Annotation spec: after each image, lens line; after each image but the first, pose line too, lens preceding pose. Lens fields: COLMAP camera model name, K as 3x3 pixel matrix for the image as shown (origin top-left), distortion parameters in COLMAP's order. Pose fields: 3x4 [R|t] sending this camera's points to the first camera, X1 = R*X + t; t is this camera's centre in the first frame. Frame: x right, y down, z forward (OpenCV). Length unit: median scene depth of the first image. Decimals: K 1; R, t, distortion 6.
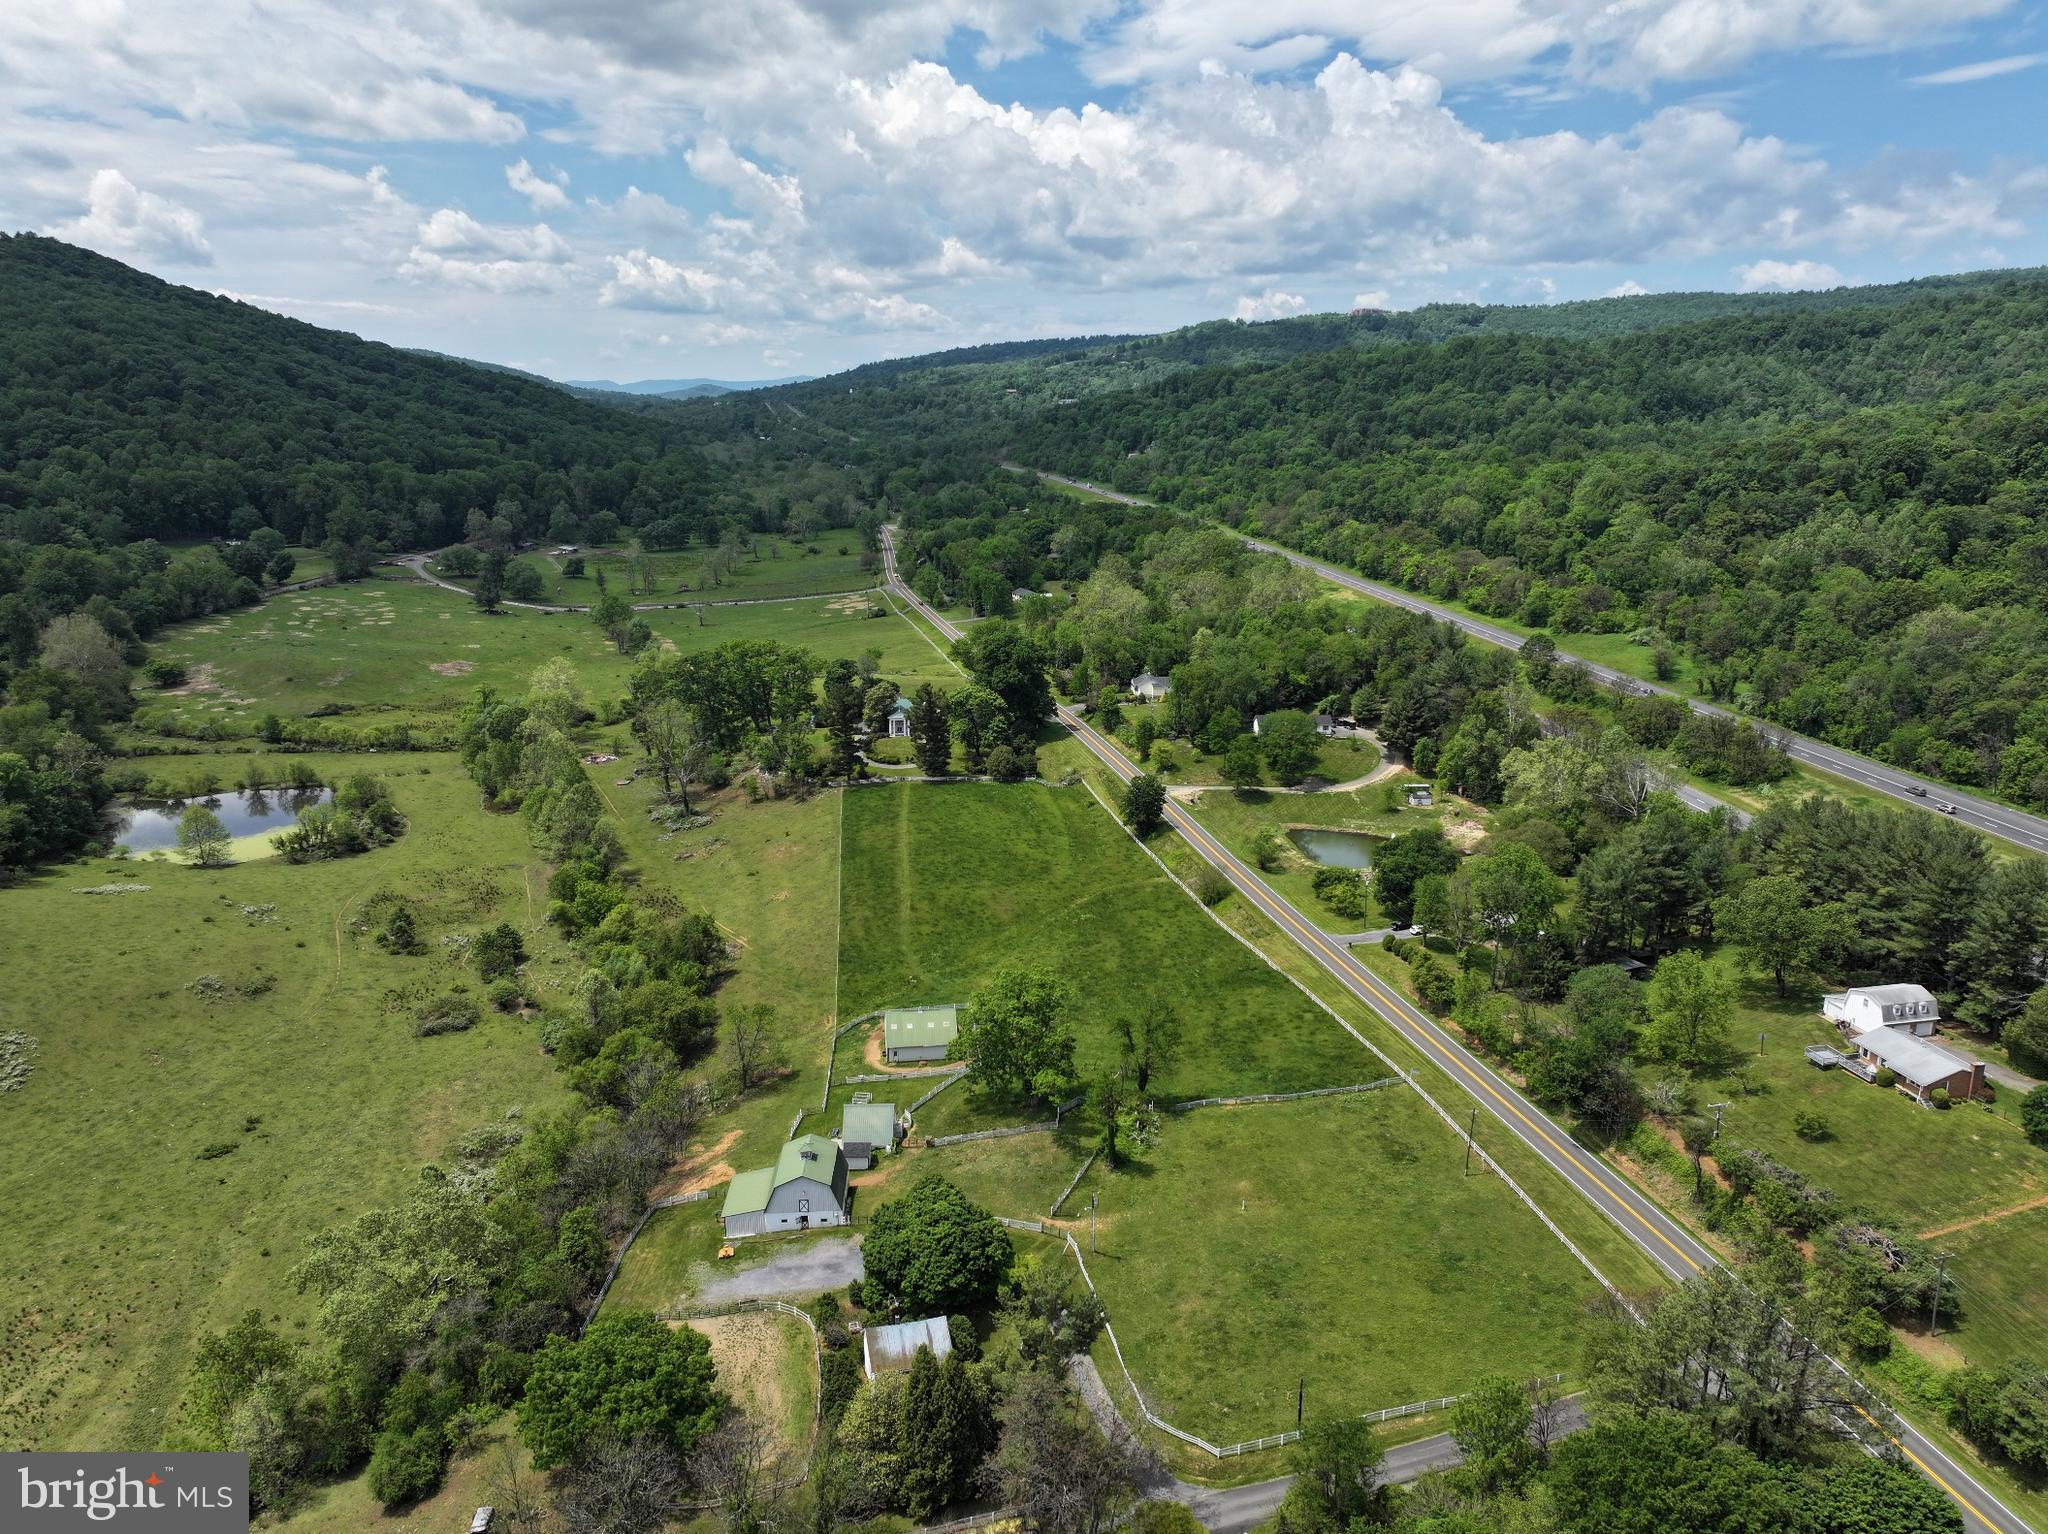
lens RADIAL K [[1433.6, 0, 1027.8], [0, 1433.6, 756.0], [0, 0, 1]] dist [0.000833, 0.012197]
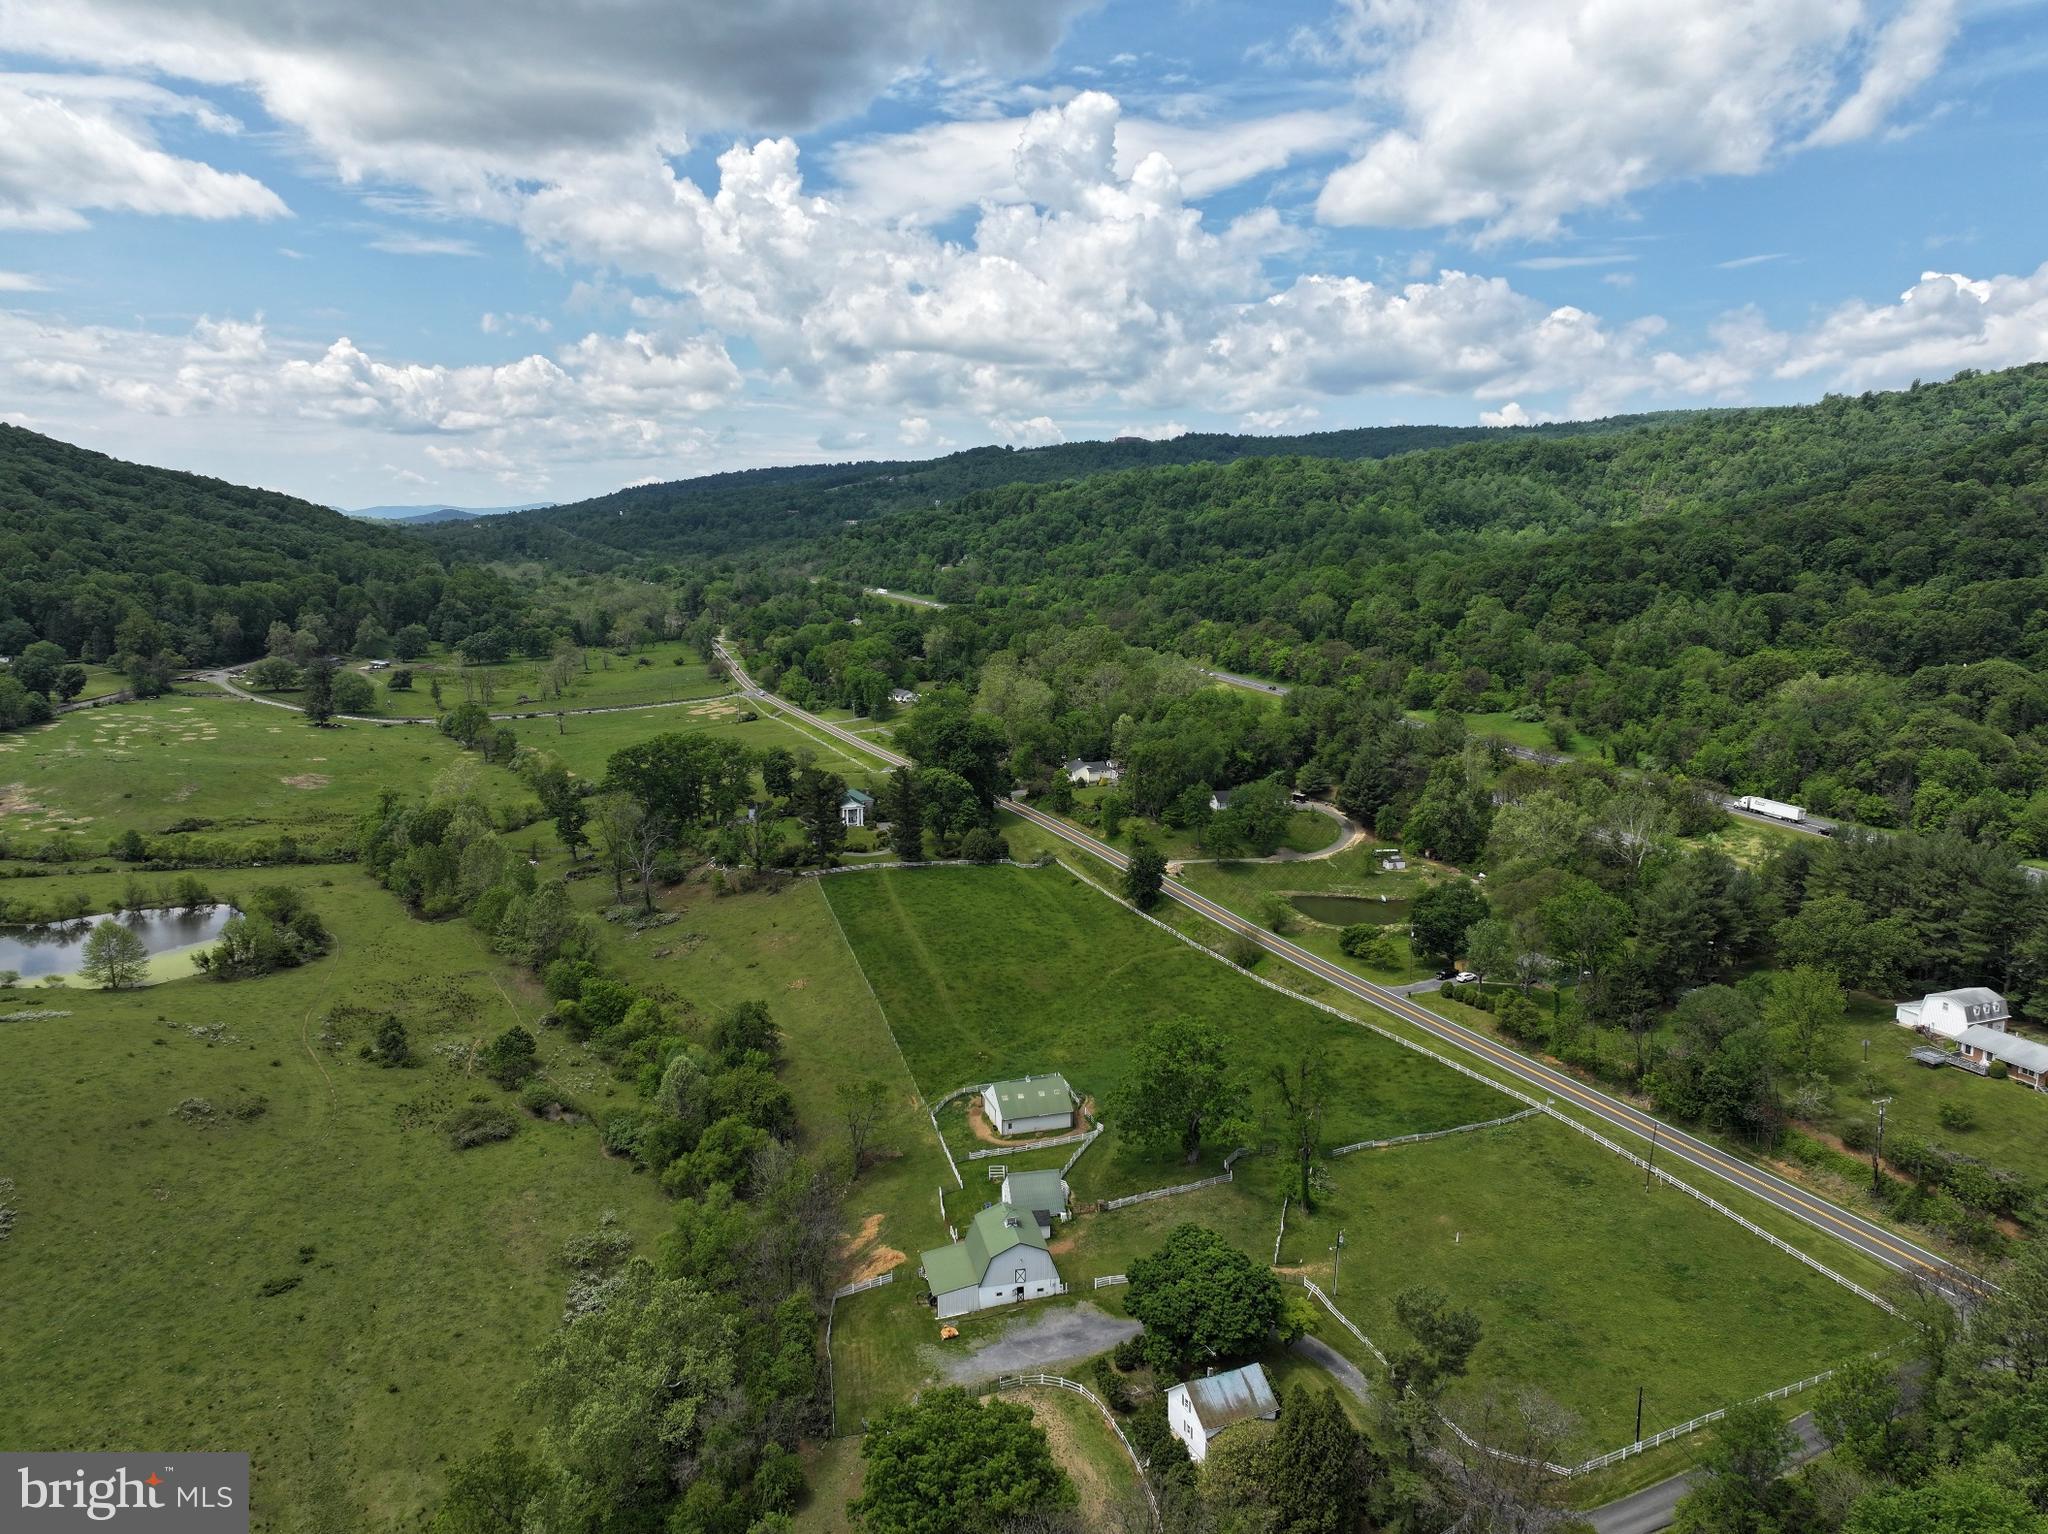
lens RADIAL K [[1433.6, 0, 1027.8], [0, 1433.6, 756.0], [0, 0, 1]] dist [0.000833, 0.012197]
pose [[0.985647, -0.026261, 0.166766, -0.203120], [0.040367, 0.995834, -0.081766, 0.035330], [-0.163924, 0.087325, 0.982600, 0.032440]]
